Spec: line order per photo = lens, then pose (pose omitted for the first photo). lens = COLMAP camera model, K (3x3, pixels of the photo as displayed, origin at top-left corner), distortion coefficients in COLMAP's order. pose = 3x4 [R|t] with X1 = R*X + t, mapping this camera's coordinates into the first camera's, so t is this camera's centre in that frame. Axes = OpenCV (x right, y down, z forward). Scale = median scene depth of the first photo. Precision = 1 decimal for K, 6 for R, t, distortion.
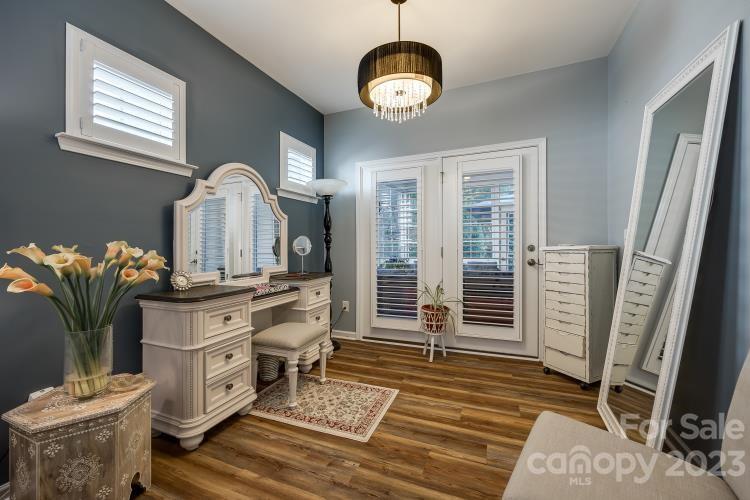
lens RADIAL K [[303.4, 0, 374.7], [0, 303.4, 245.7], [0, 0, 1]] dist [-0.000945, -0.000161]
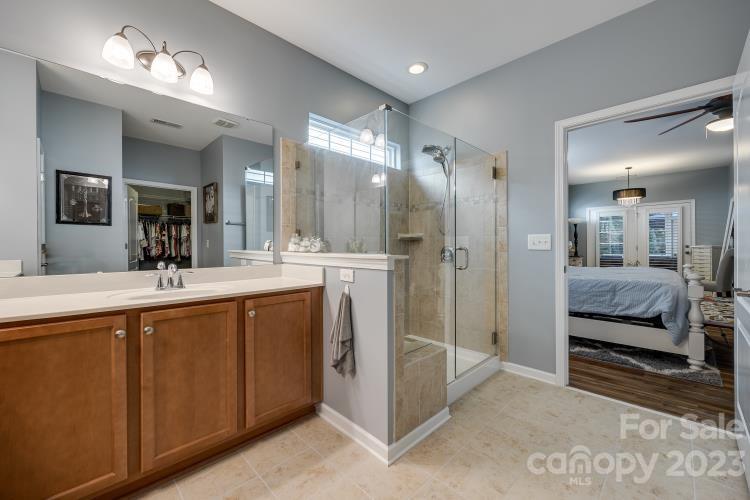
lens RADIAL K [[303.4, 0, 374.7], [0, 303.4, 245.7], [0, 0, 1]] dist [-0.000945, -0.000161]
pose [[0.922995, 0.005856, -0.384767, -0.789958], [-0.005185, 0.999983, 0.002780, 0.008346], [0.384777, -0.000571, 0.923009, -2.039312]]
